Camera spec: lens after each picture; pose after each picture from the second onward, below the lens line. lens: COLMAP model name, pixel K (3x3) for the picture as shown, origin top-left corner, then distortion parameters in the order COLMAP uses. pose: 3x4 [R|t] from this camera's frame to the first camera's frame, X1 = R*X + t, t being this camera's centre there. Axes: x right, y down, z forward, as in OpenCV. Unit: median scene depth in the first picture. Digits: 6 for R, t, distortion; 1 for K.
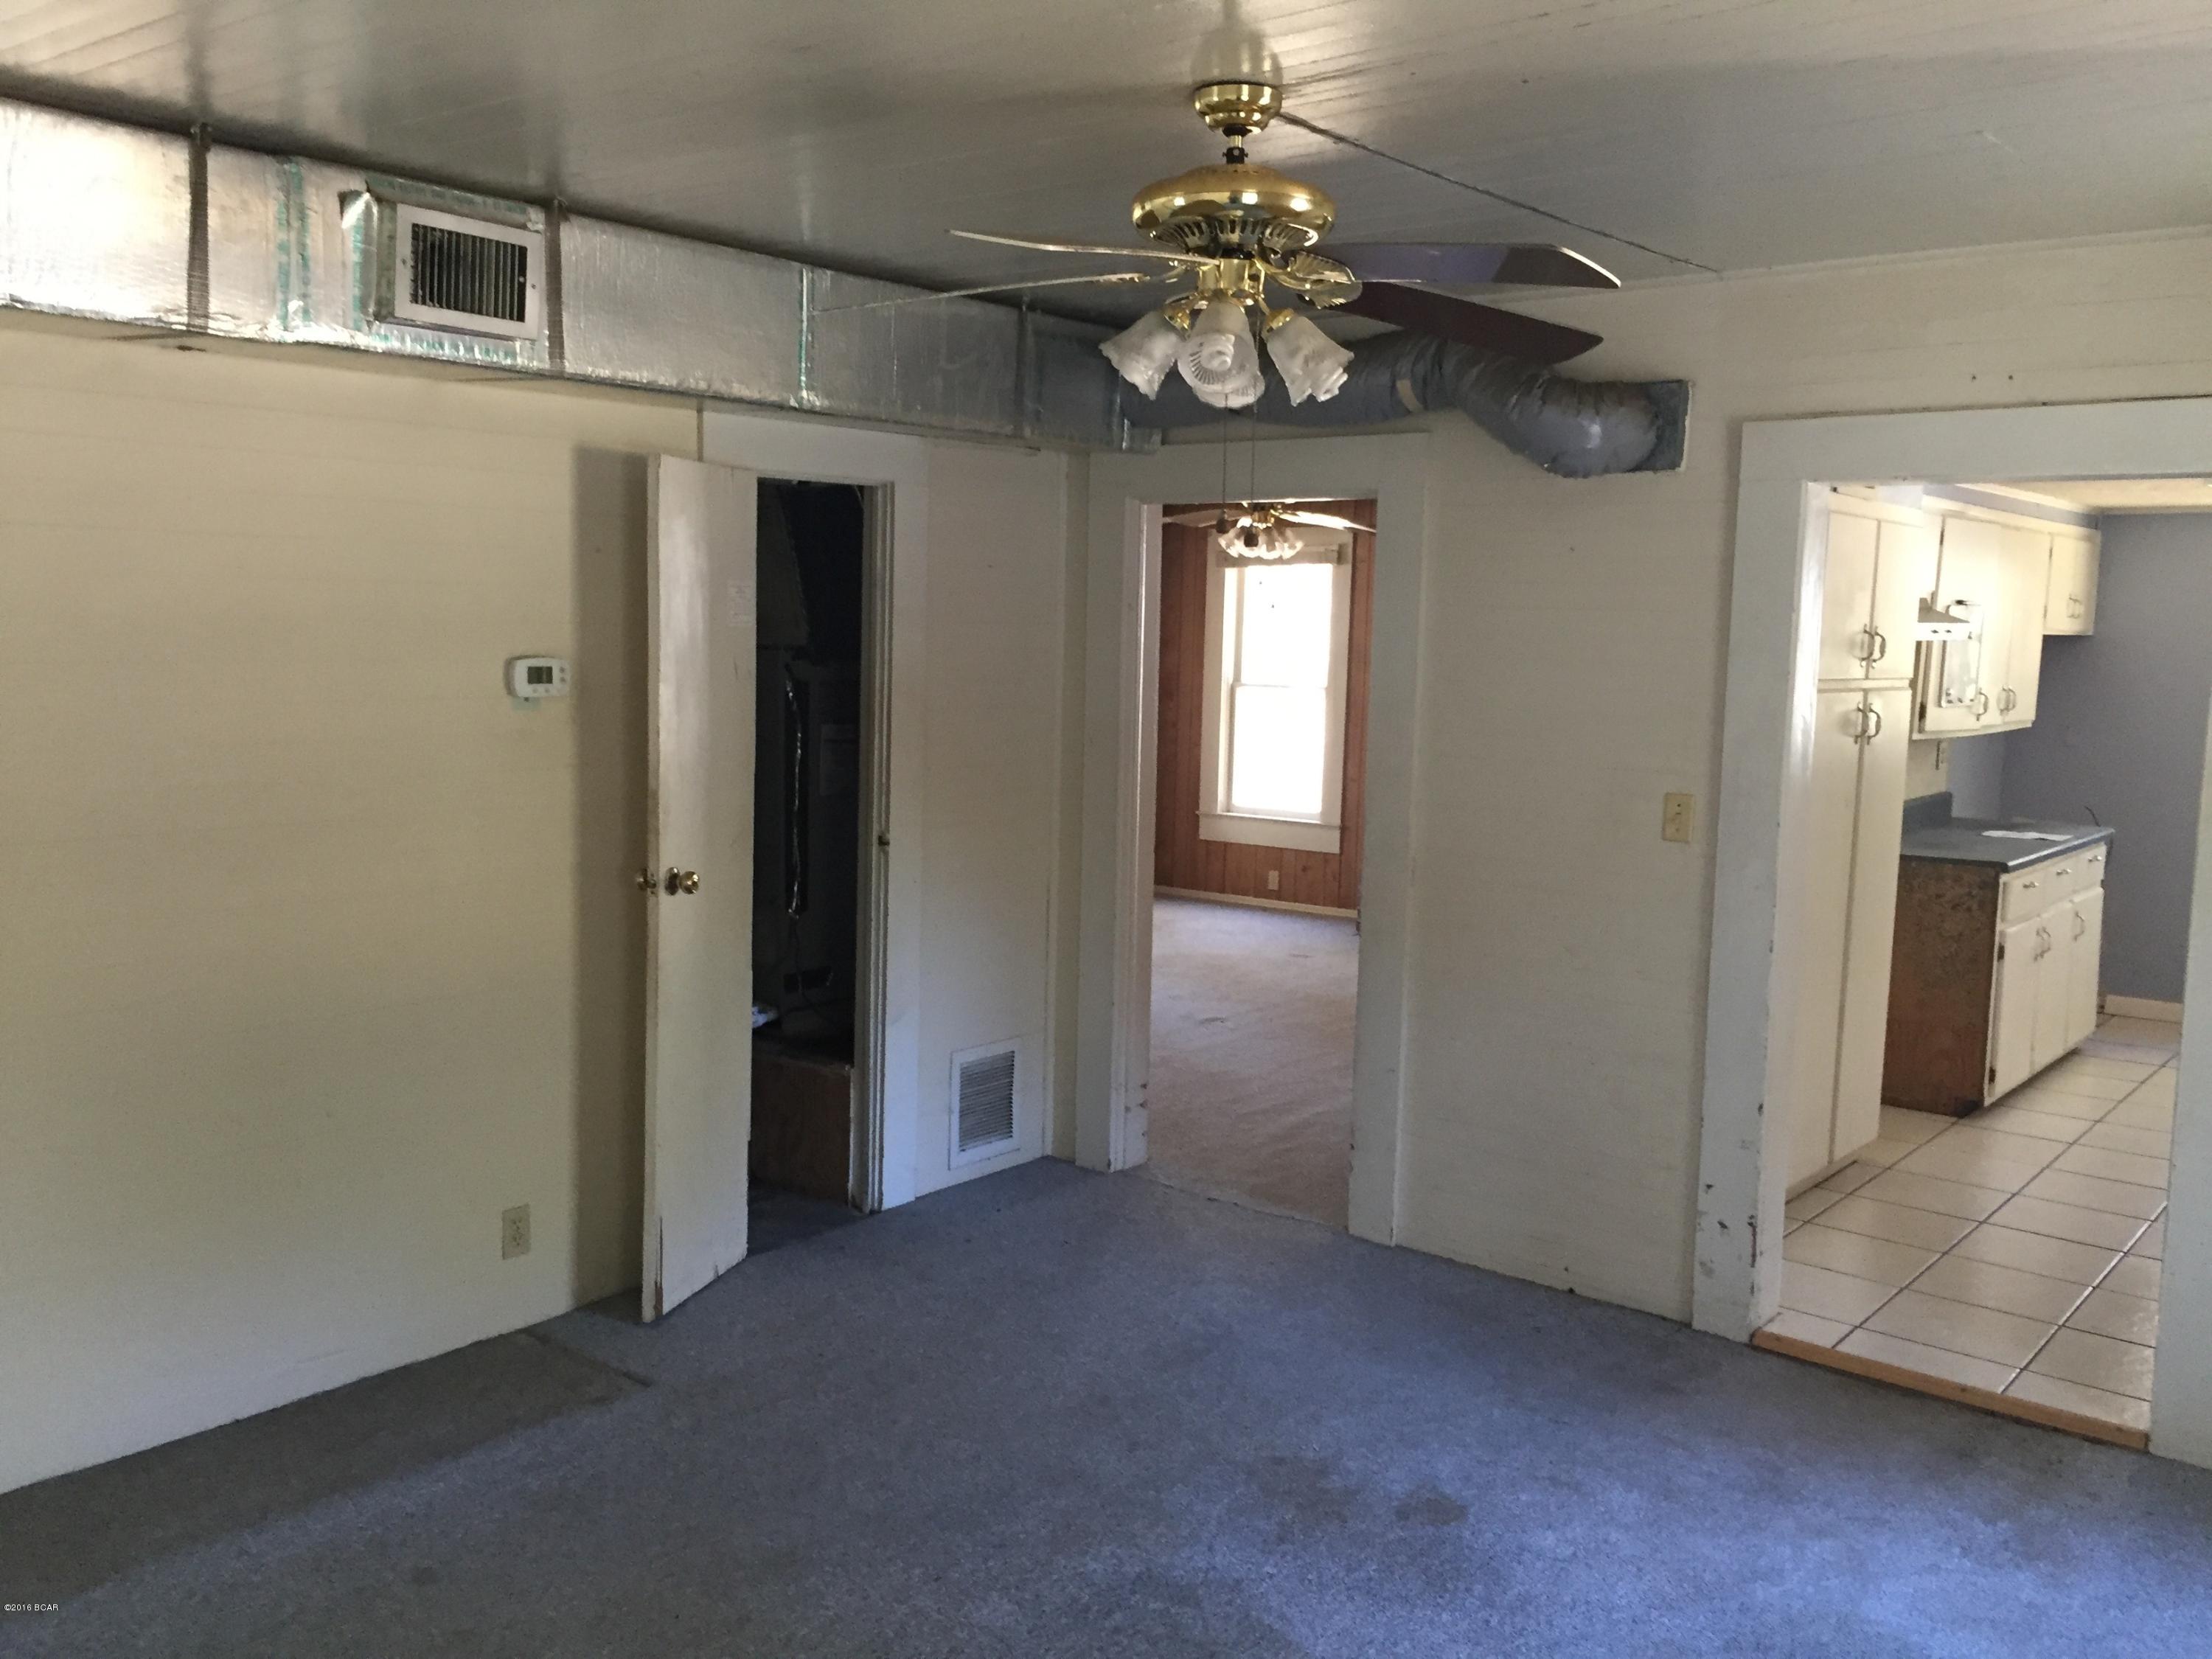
lens RADIAL K [[1906.1, 0, 1096.1], [0, 1906.1, 830.4], [0, 0, 1]] dist [0.070585, -0.054730]
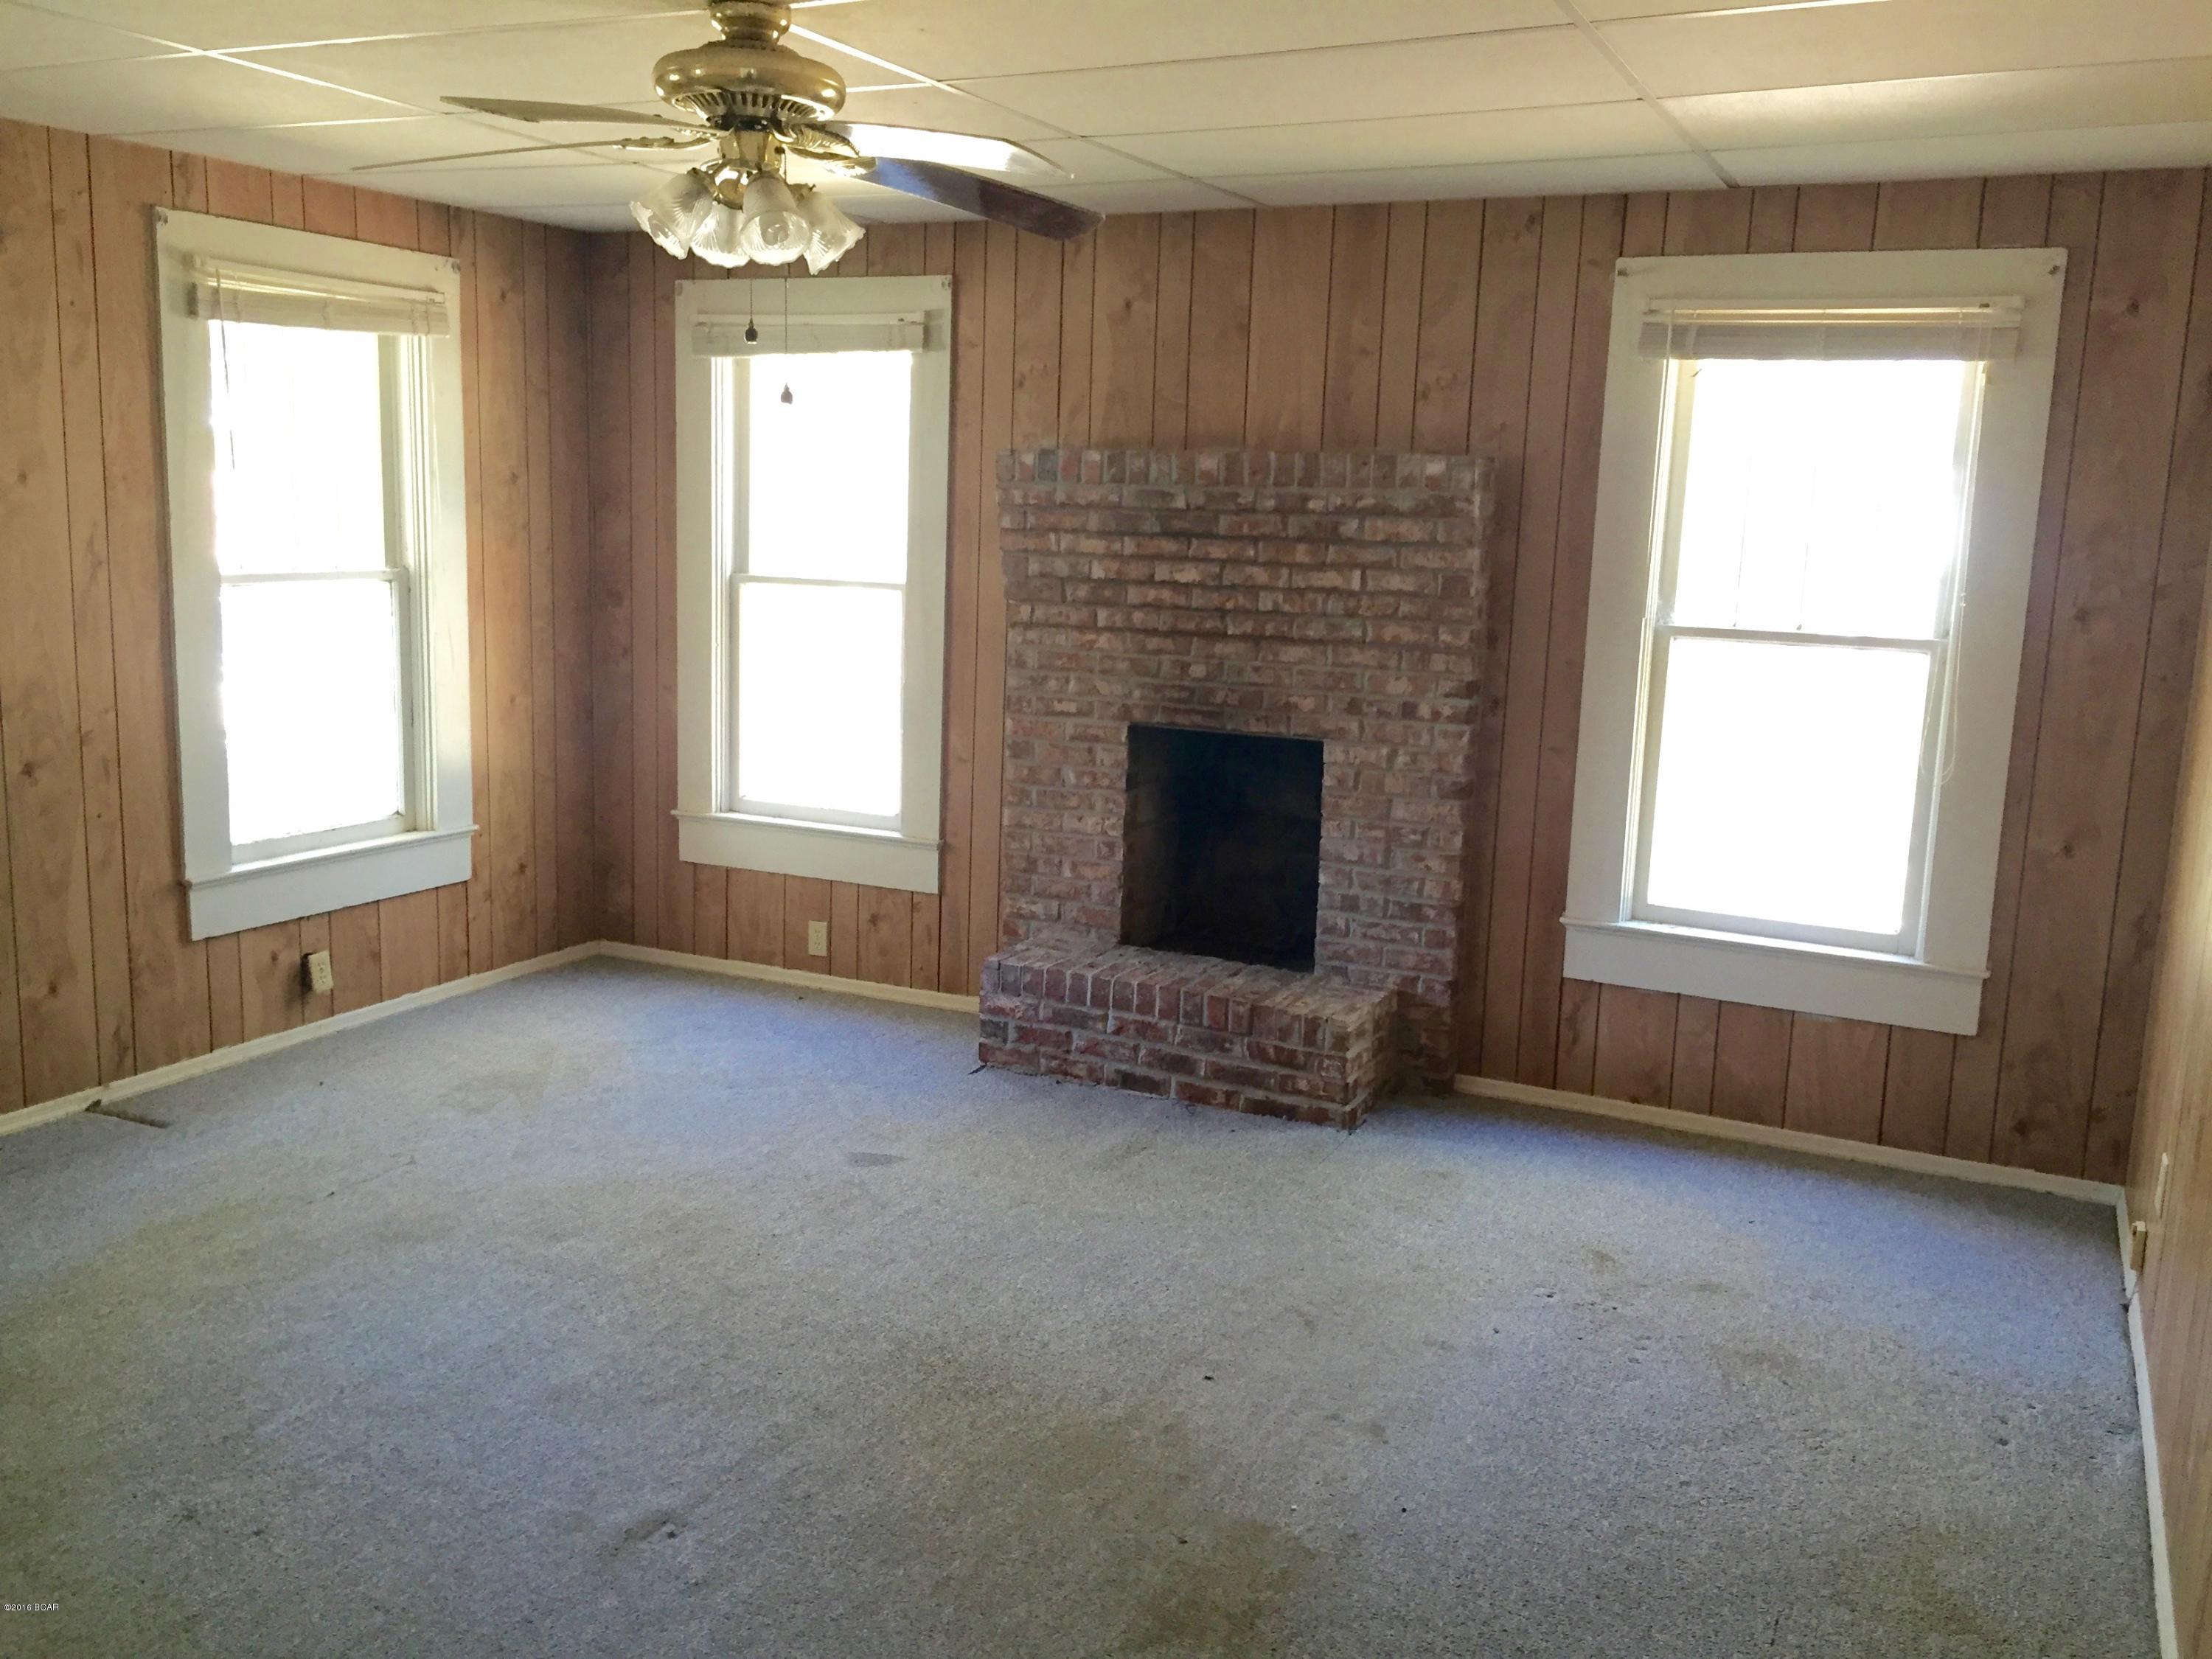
lens RADIAL K [[1906.1, 0, 1111.4], [0, 1906.1, 832.3], [0, 0, 1]] dist [0.070585, -0.054730]
pose [[0.971399, -0.030681, 0.235464, 0.047365], [0.014818, 0.997517, 0.068843, -0.041523], [-0.236992, -0.063384, 0.969442, 0.455696]]
